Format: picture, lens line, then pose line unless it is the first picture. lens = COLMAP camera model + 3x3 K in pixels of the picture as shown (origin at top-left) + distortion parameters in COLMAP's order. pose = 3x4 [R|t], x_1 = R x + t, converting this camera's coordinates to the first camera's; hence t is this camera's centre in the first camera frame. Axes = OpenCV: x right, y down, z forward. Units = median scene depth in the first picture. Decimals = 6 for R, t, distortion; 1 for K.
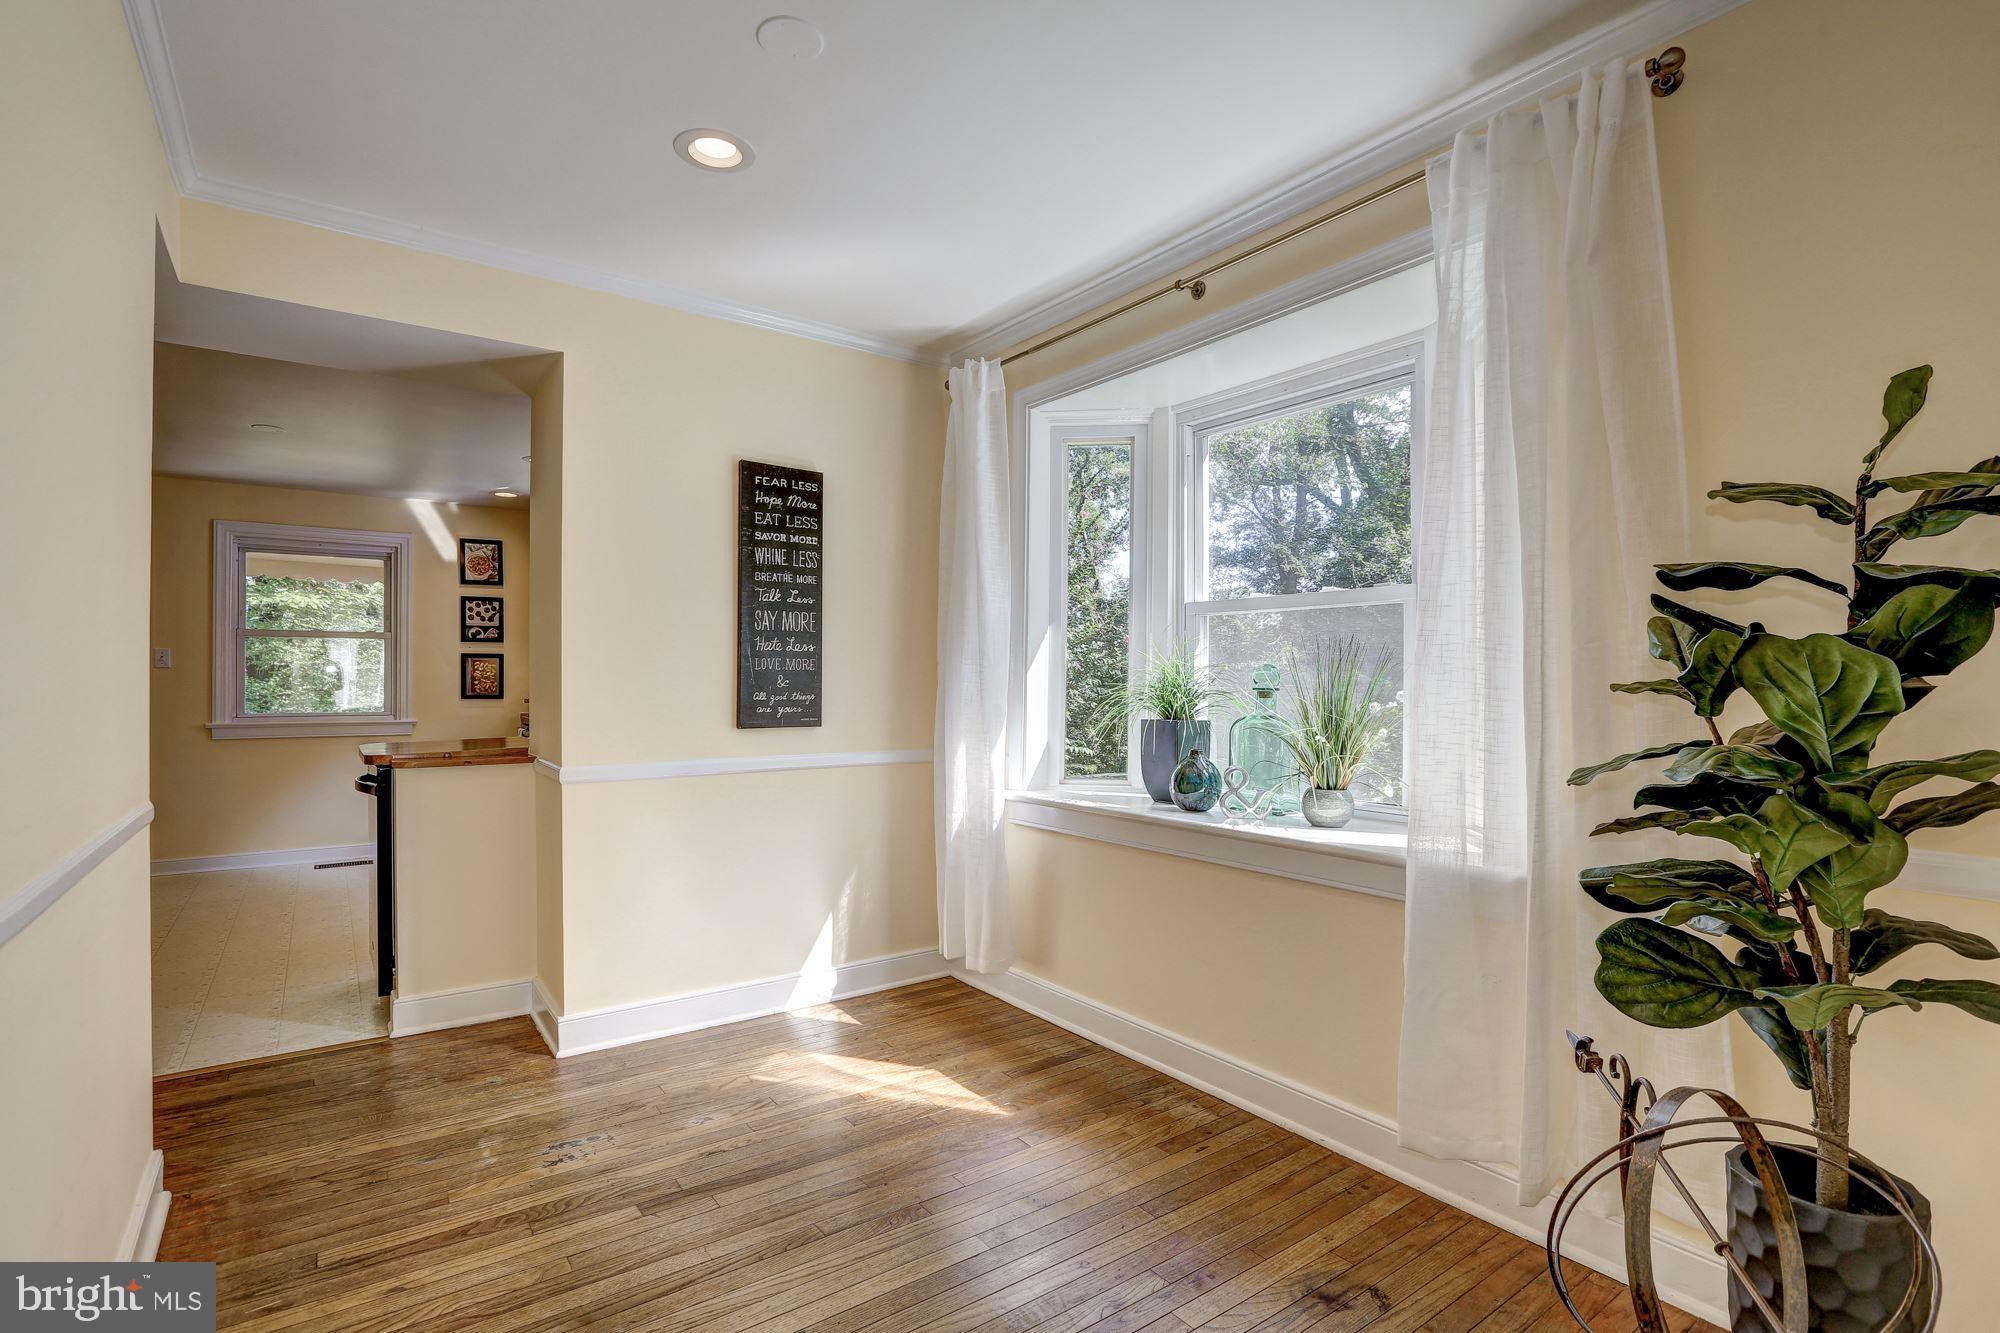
lens RADIAL K [[913.7, 0, 992.7], [0, 913.7, 684.9], [0, 0, 1]] dist [-0.009558, 0.000220]
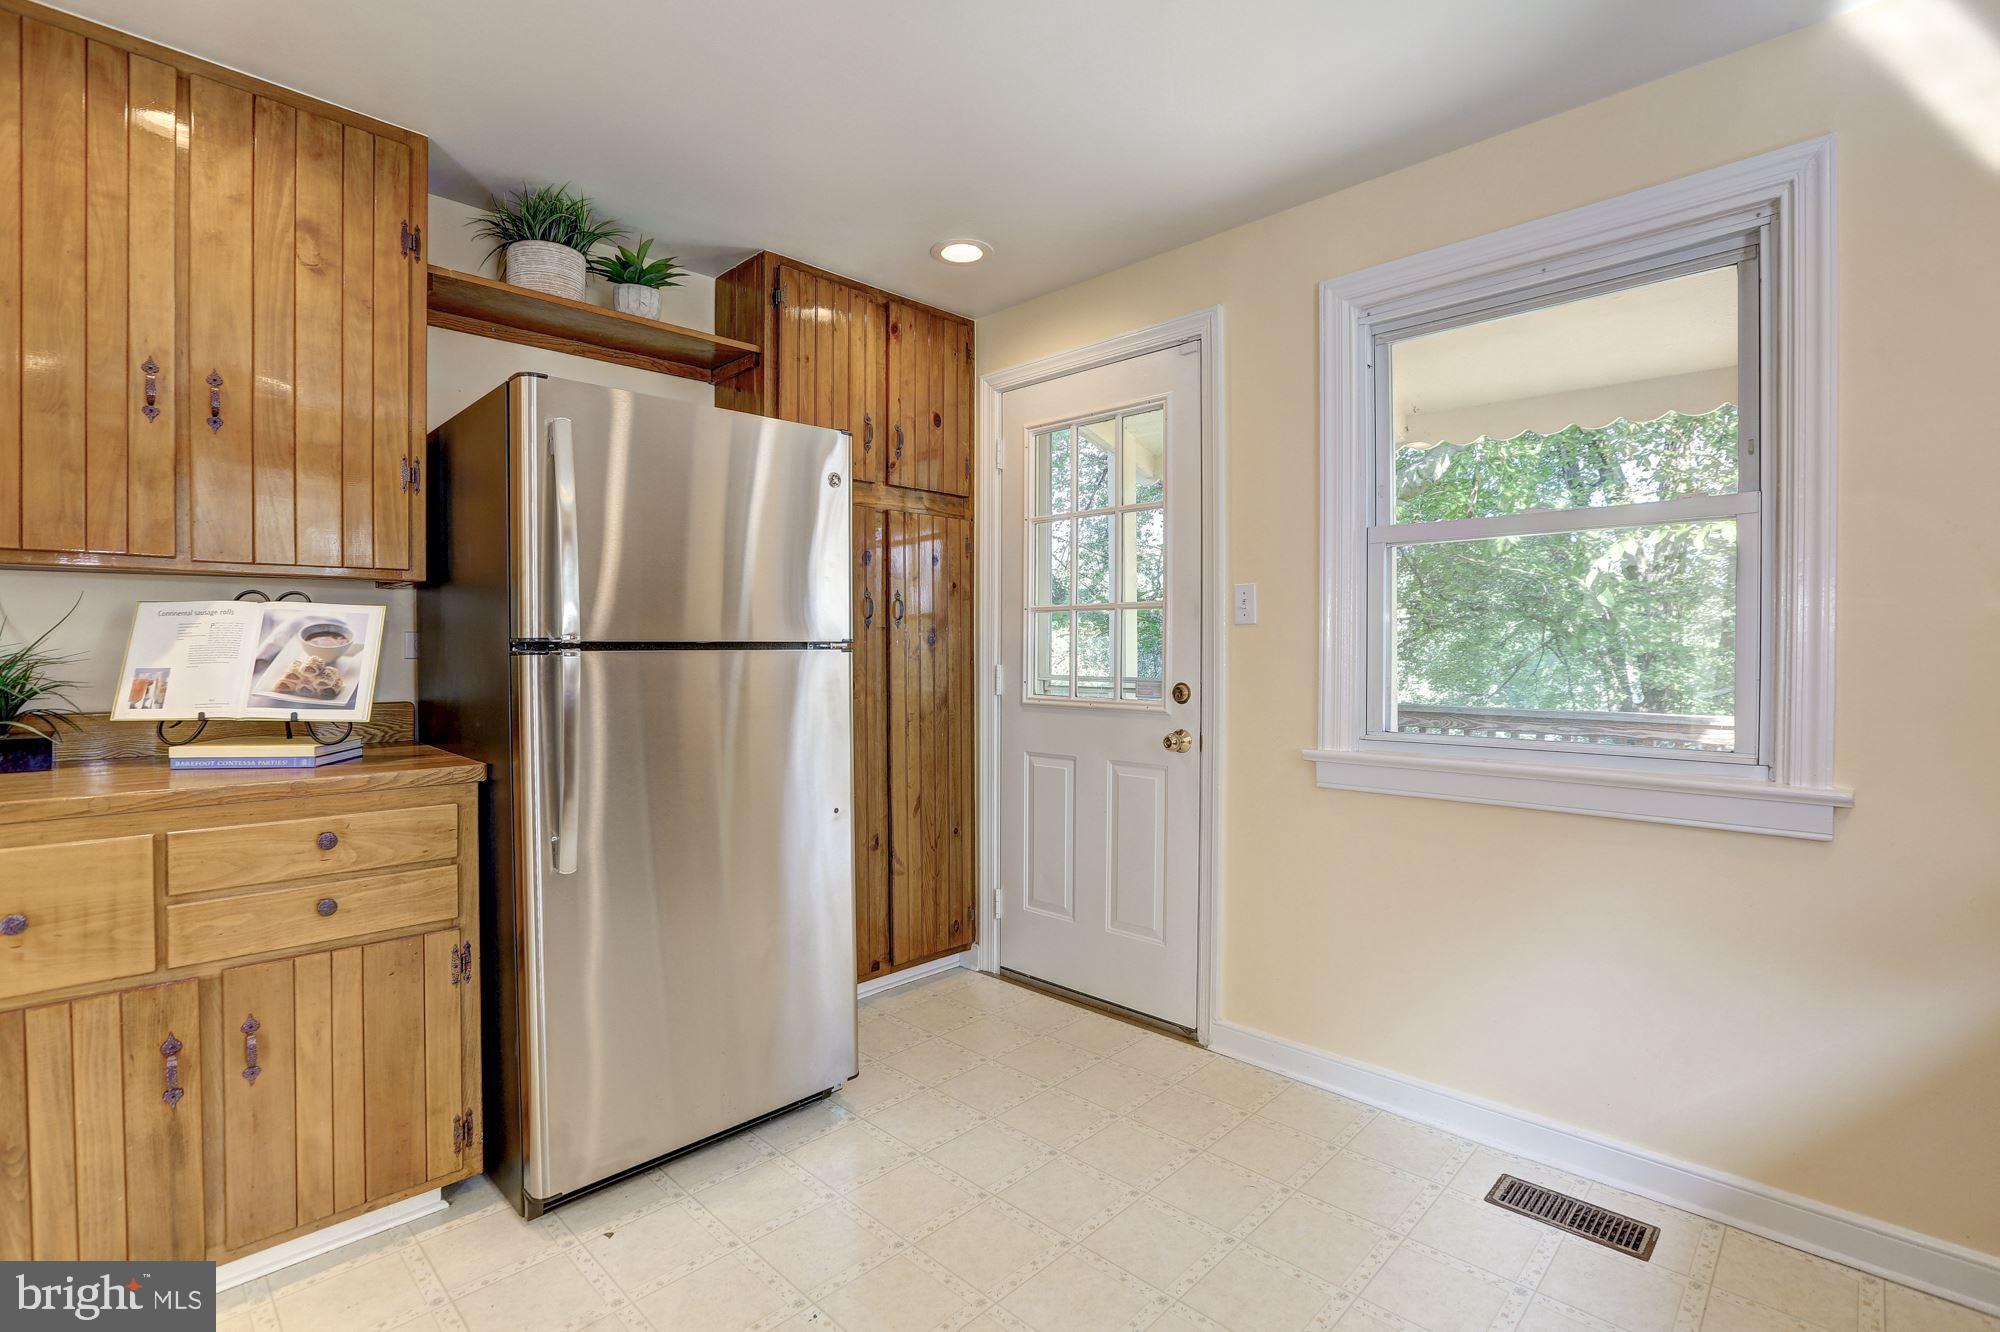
lens RADIAL K [[914.5, 0, 995.7], [0, 914.5, 662.2], [0, 0, 1]] dist [-0.061433, 0.024434]
pose [[0.158454, 0.012555, -0.987286, -0.399239], [-0.003106, 0.999921, 0.012217, -0.004004], [0.987361, 0.001130, 0.158481, 0.683708]]
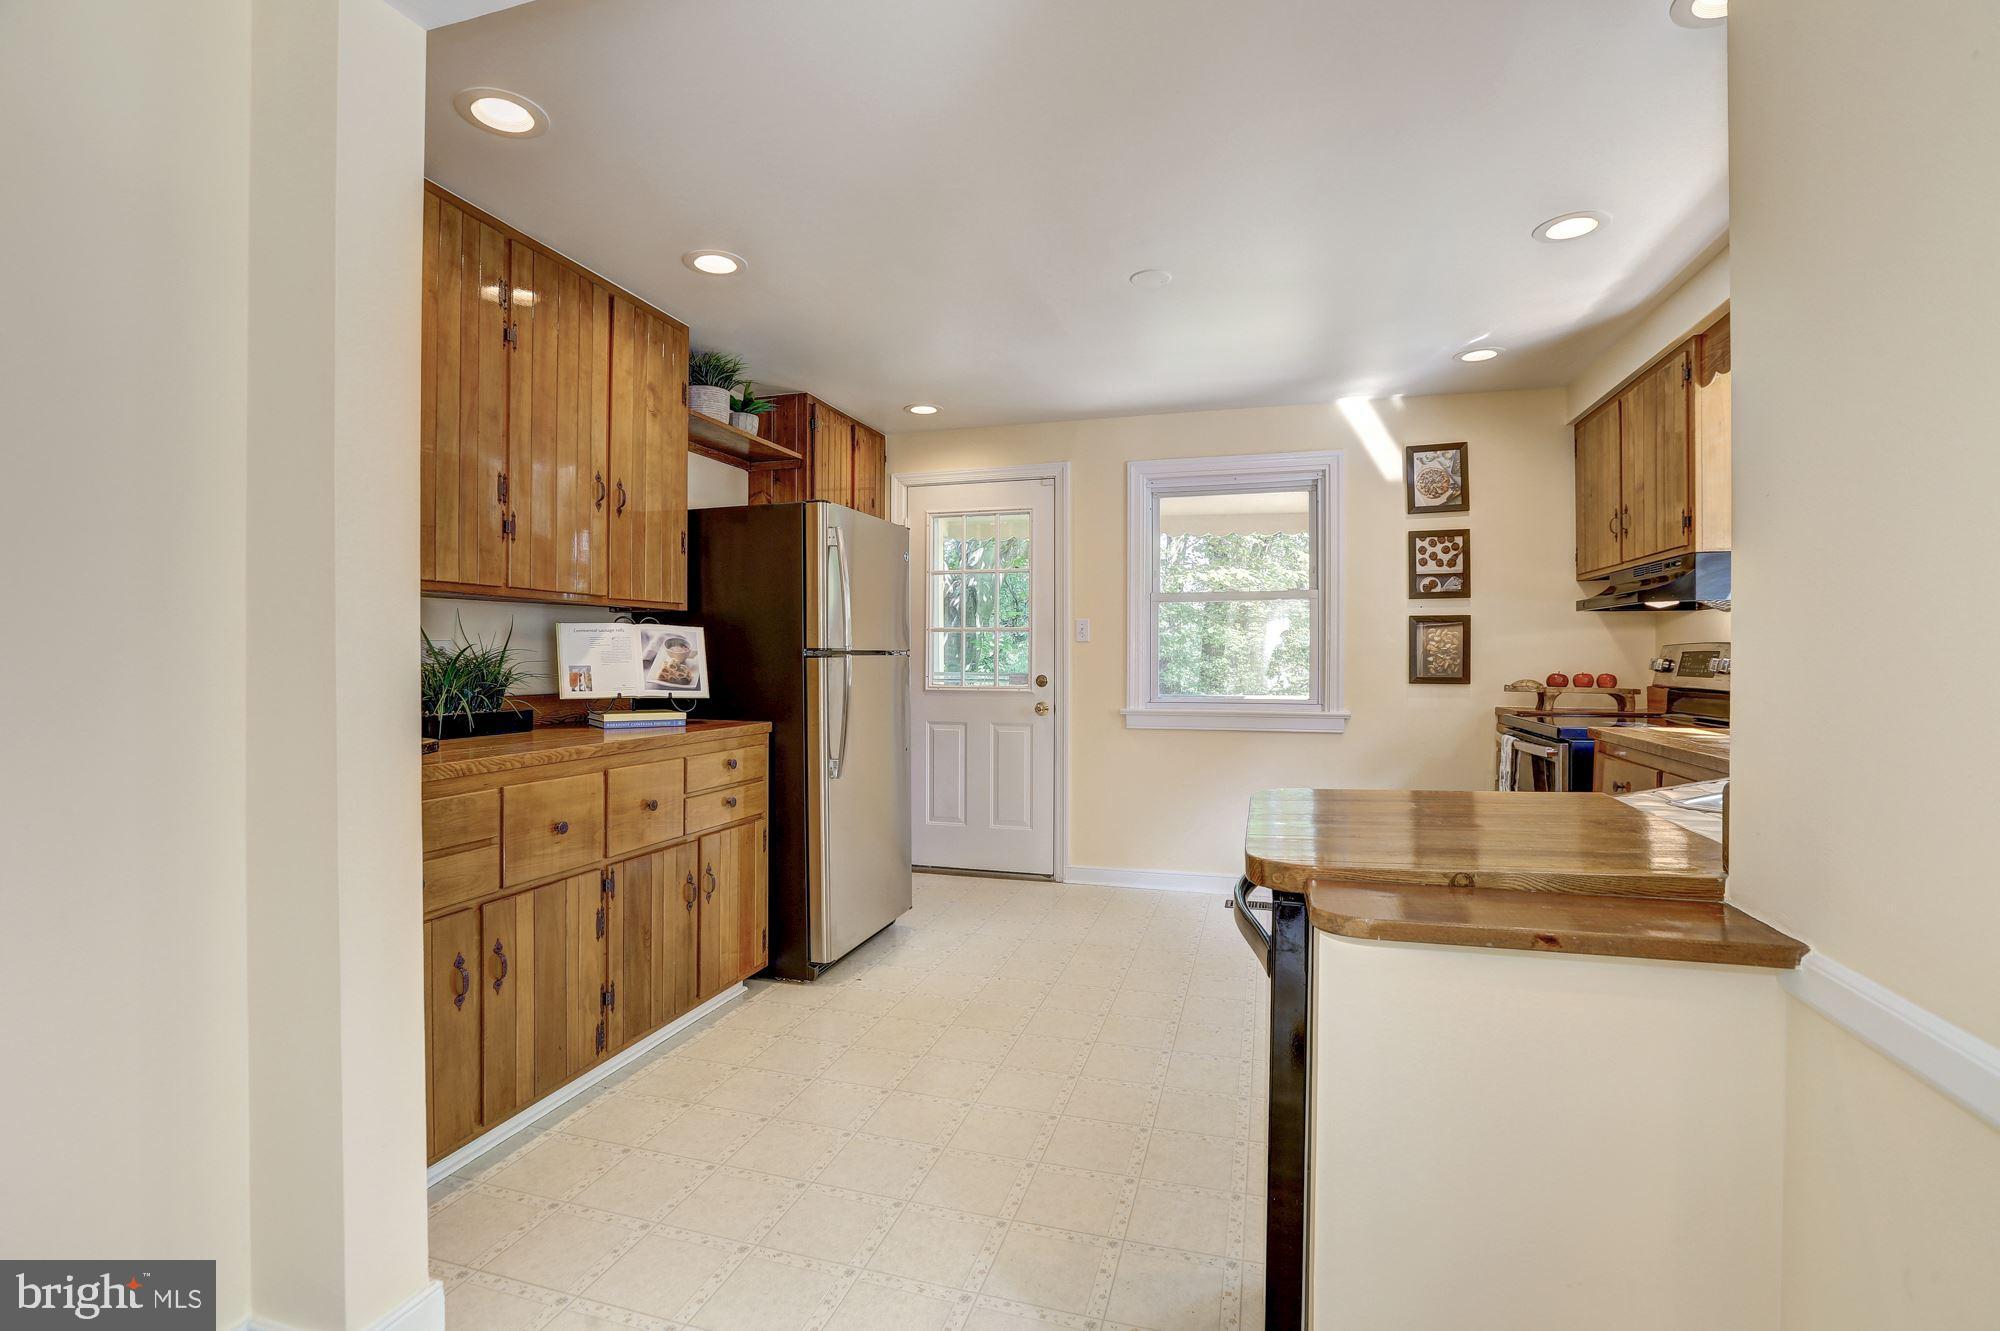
lens RADIAL K [[914.5, 0, 995.7], [0, 914.5, 661.7], [0, 0, 1]] dist [-0.061433, 0.024434]
pose [[0.599366, 0.002191, -0.800472, -0.233383], [-0.002381, 0.999997, 0.000954, -0.000731], [0.800472, 0.001334, 0.599369, 0.356471]]
